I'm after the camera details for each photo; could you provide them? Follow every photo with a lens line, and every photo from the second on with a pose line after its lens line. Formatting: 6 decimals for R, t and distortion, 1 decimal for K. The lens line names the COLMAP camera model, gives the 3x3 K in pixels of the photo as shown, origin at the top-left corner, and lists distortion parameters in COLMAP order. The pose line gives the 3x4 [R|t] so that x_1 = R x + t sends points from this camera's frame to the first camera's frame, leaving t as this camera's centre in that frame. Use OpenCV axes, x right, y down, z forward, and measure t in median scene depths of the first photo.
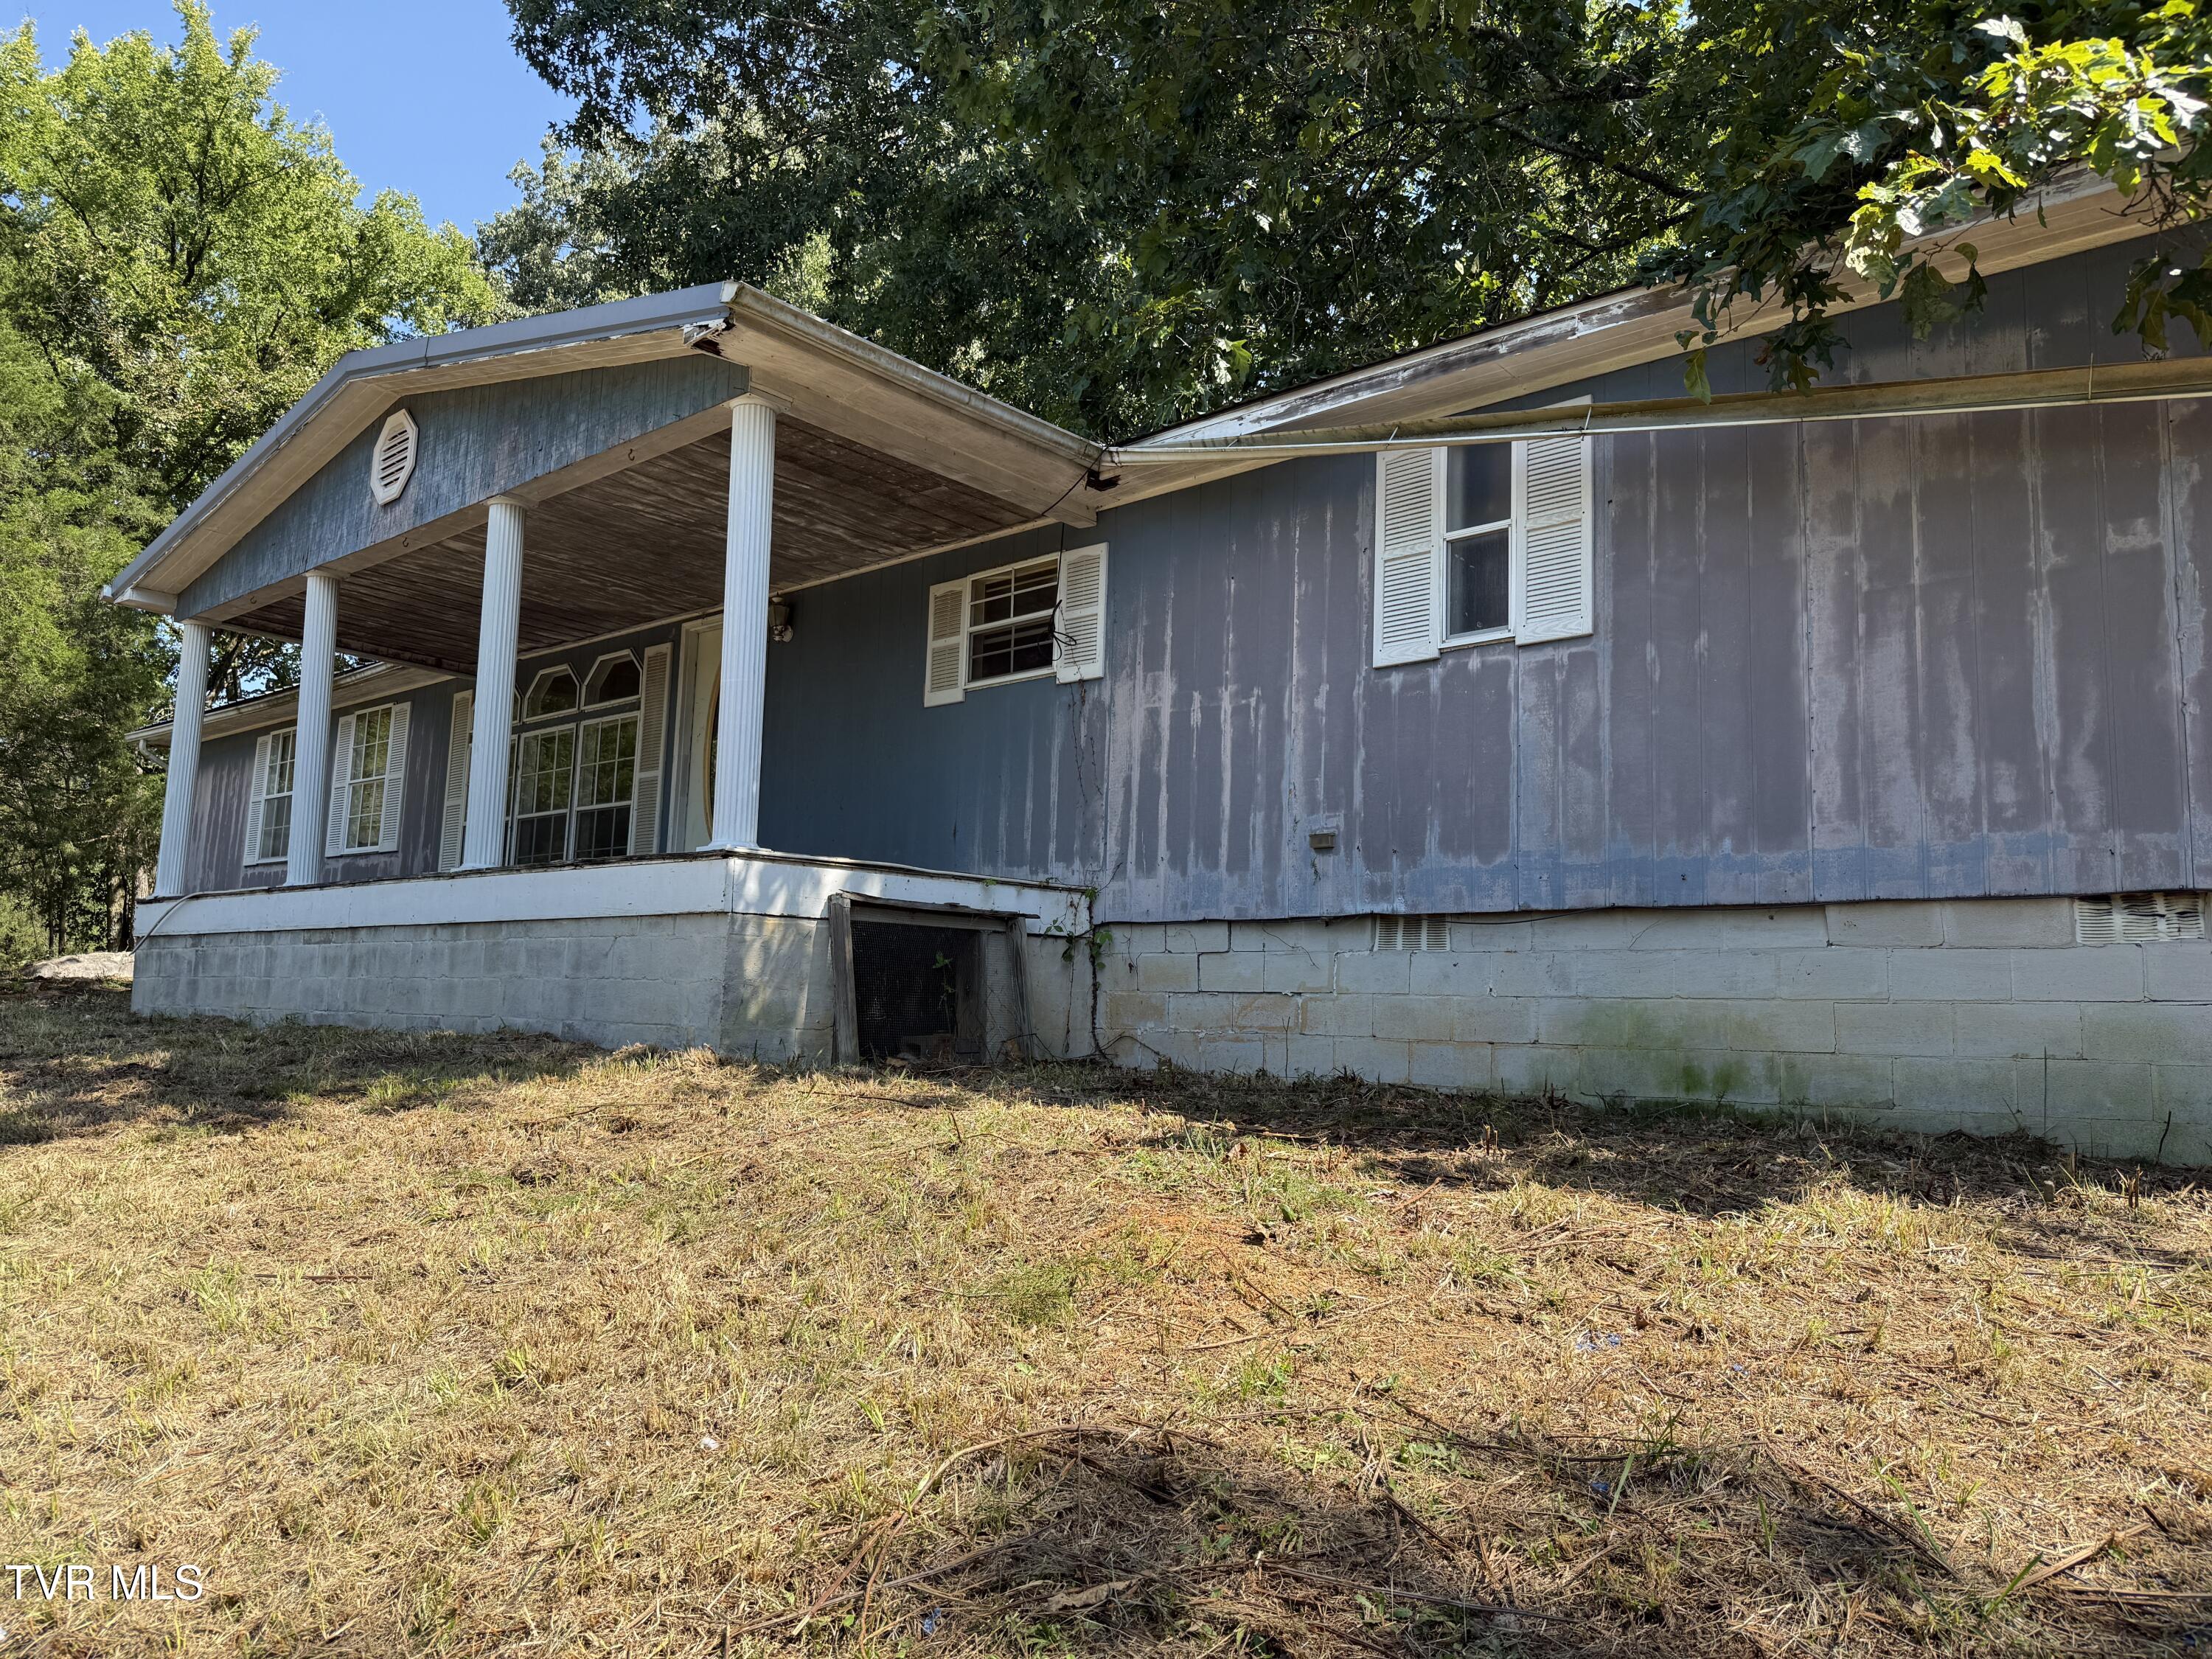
lens RADIAL K [[1539.8, 0, 1105.9], [0, 1539.8, 834.1], [0, 0, 1]] dist [0.003393, 0.000306]
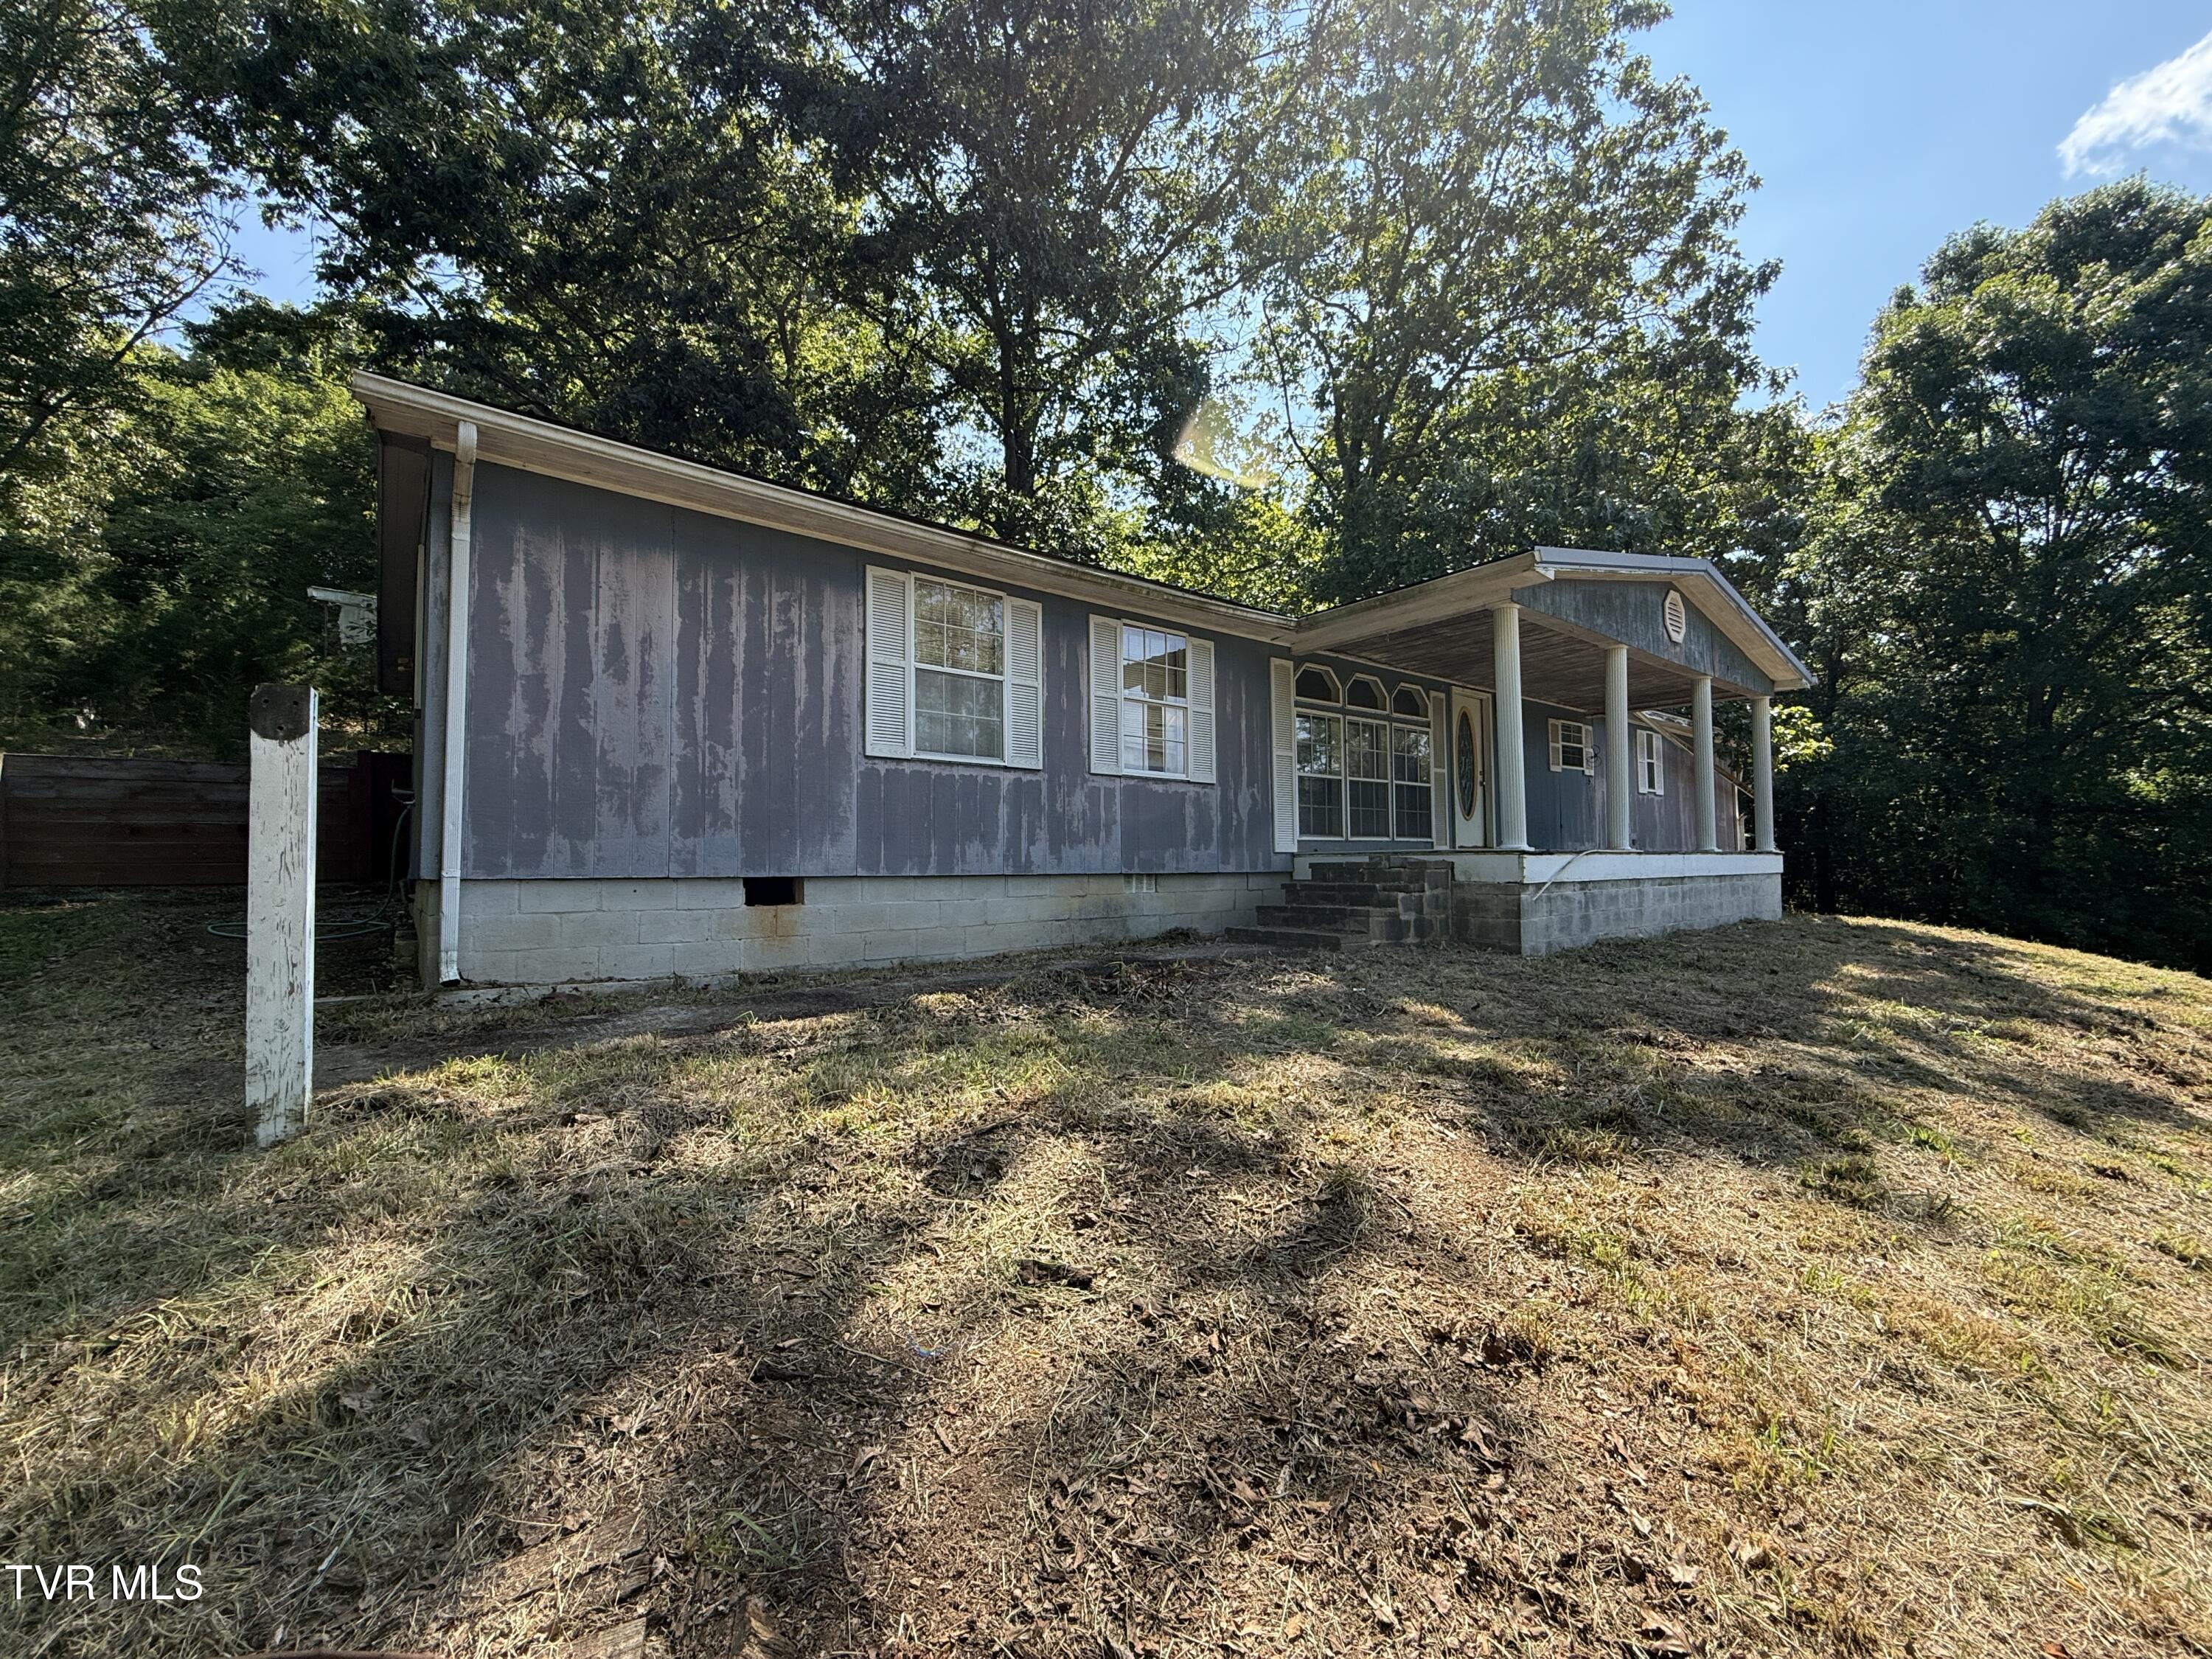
lens RADIAL K [[883.9, 0, 1109.8], [0, 883.9, 827.7], [0, 0, 1]] dist [-0.011642, 0.000165]
pose [[0.180801, 0.007581, 0.983490, -1.702996], [-0.110062, 0.993845, 0.012573, 0.065162], [-0.977342, -0.110518, 0.180523, 1.536074]]
